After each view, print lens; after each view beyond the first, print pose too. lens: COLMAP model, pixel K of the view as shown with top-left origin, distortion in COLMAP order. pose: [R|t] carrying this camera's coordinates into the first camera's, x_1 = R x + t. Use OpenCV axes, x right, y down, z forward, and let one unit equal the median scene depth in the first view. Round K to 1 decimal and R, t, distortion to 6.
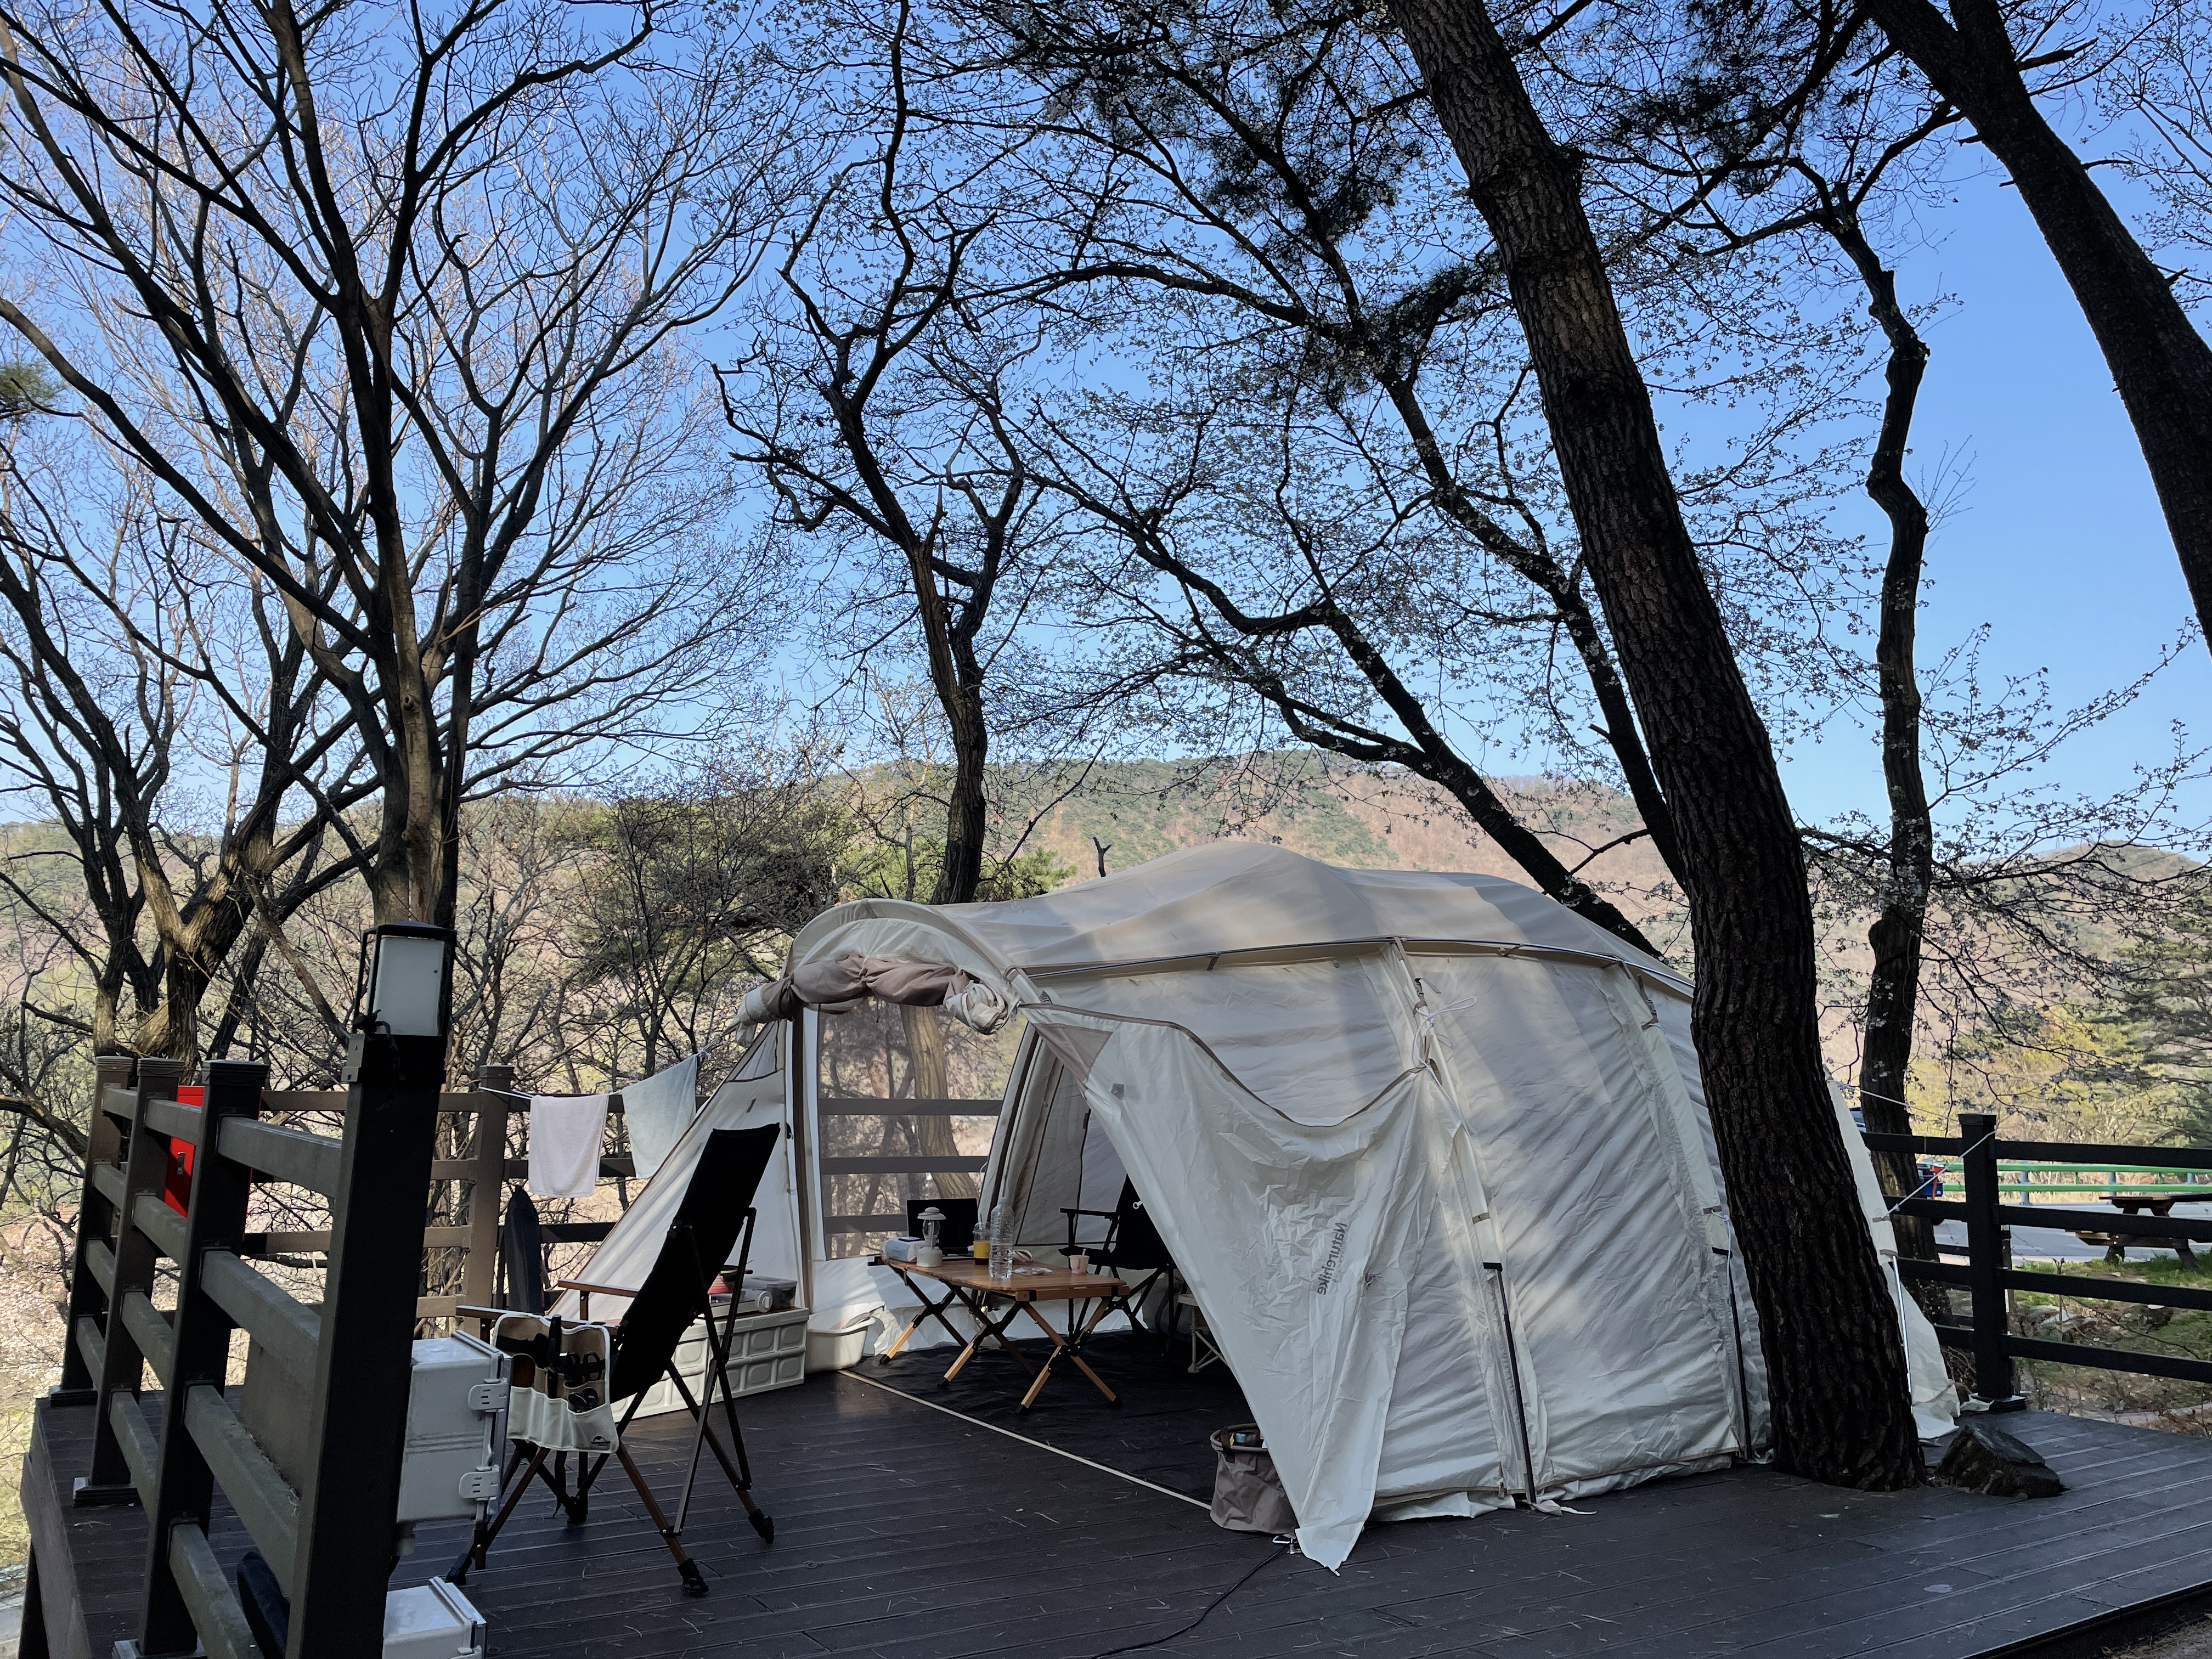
lens RADIAL K [[1674.7, 0, 1099.8], [0, 1674.7, 816.4], [0, 0, 1]] dist [0.091904, -0.103042]
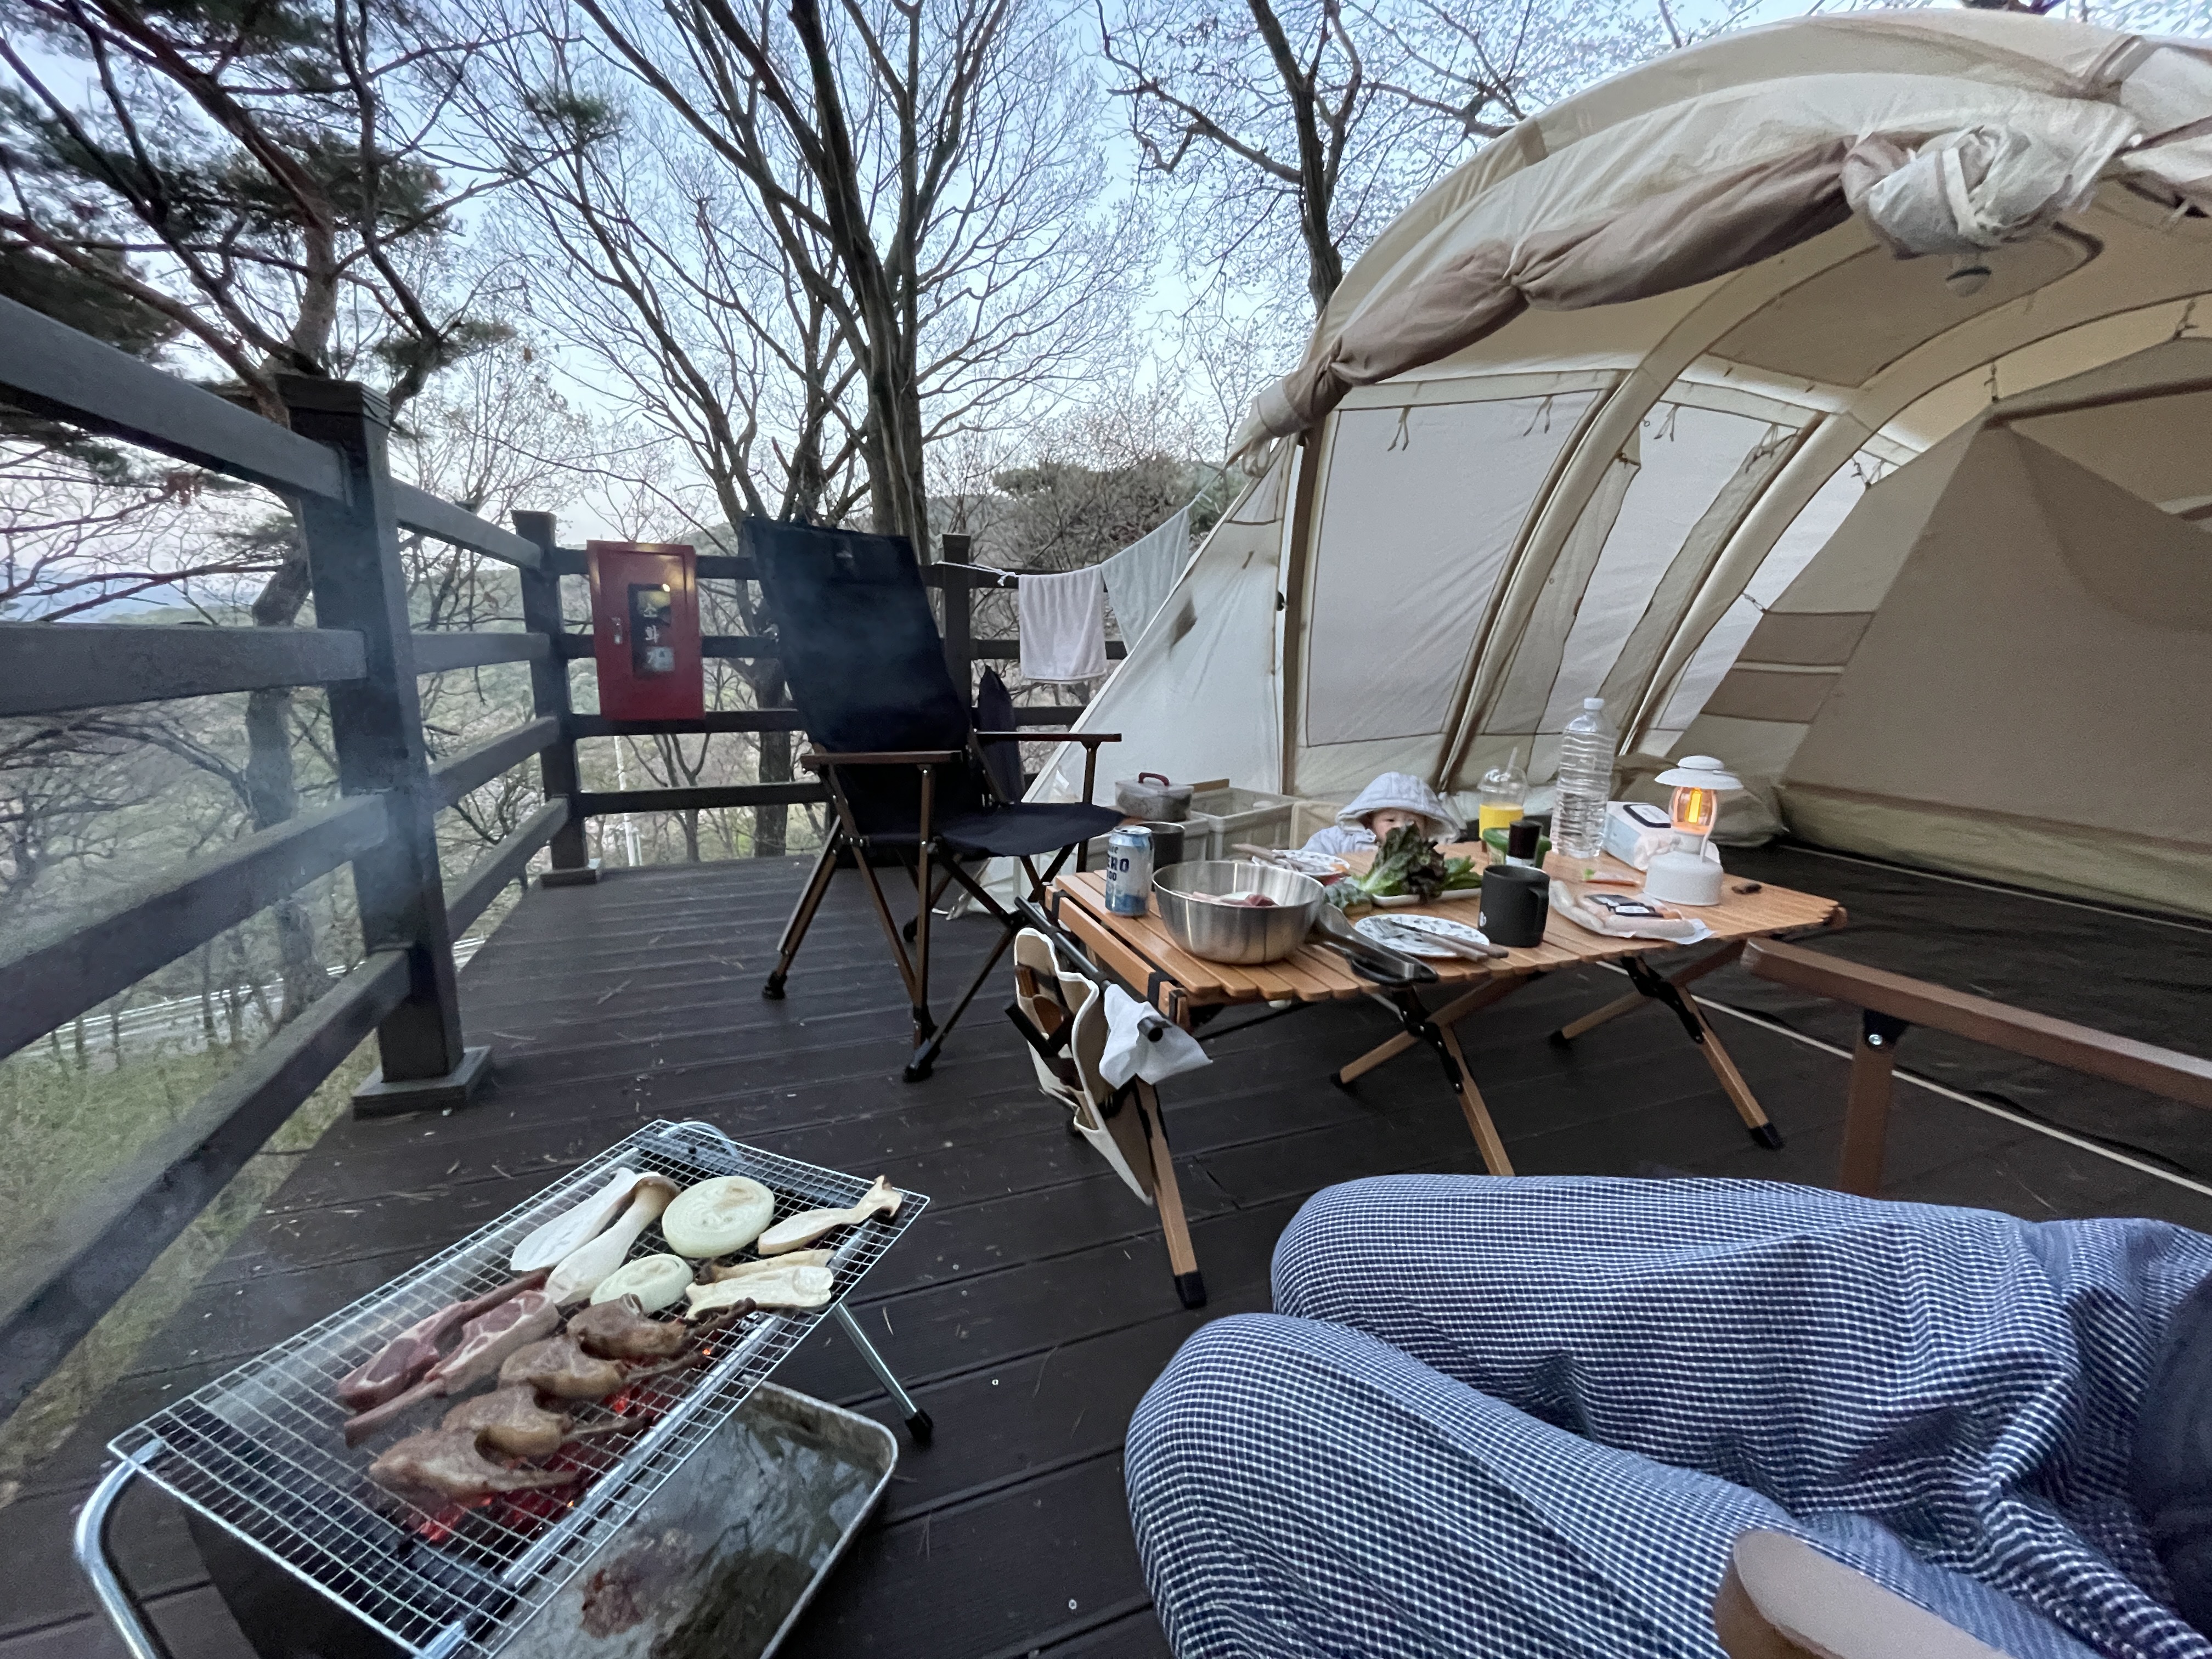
lens RADIAL K [[898.2, 0, 1106.0], [0, 898.2, 829.5], [0, 0, 1]] dist [-0.001152, -0.000132]
pose [[0.979597, 0.027155, -0.199130, -0.086629], [0.043636, 0.938455, 0.342635, 0.066204], [0.196179, -0.344334, 0.918122, 0.255816]]
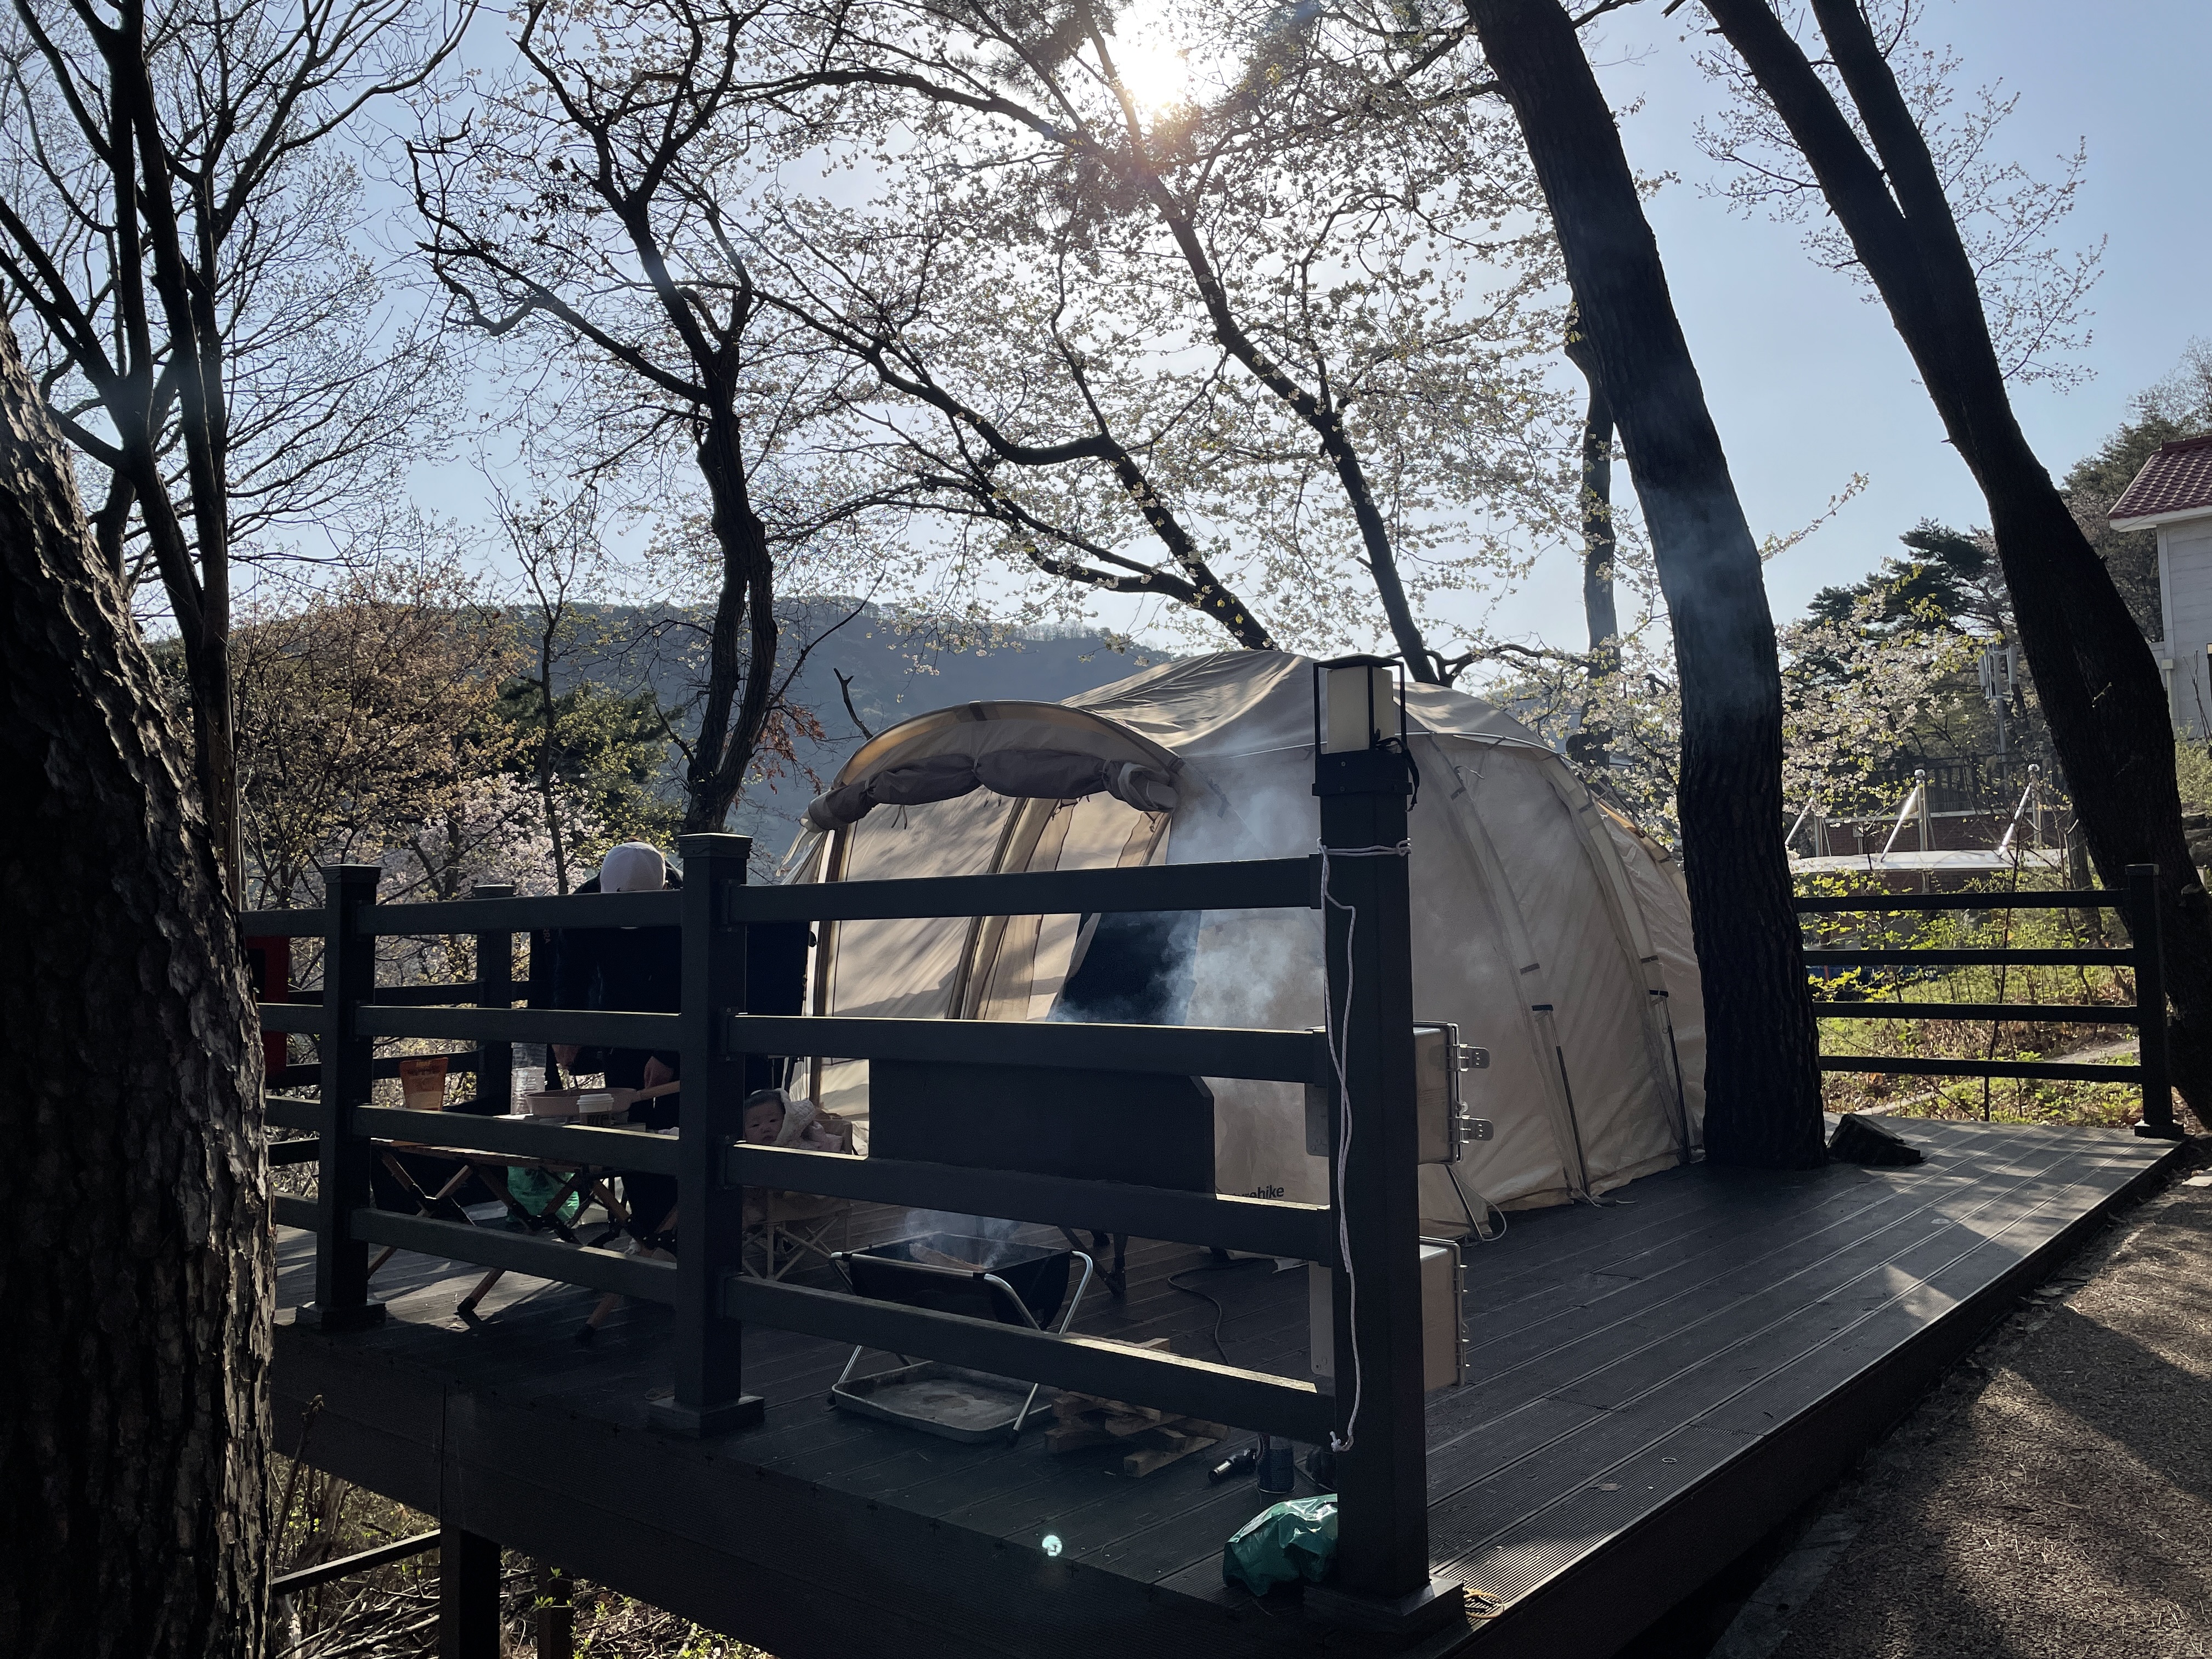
lens RADIAL K [[1674.7, 0, 1099.8], [0, 1674.7, 816.4], [0, 0, 1]] dist [0.091904, -0.103042]
pose [[0.959101, -0.031755, 0.281279, -0.148271], [0.006001, 0.995745, 0.091953, 0.010144], [-0.283002, -0.086505, 0.955210, -0.003925]]
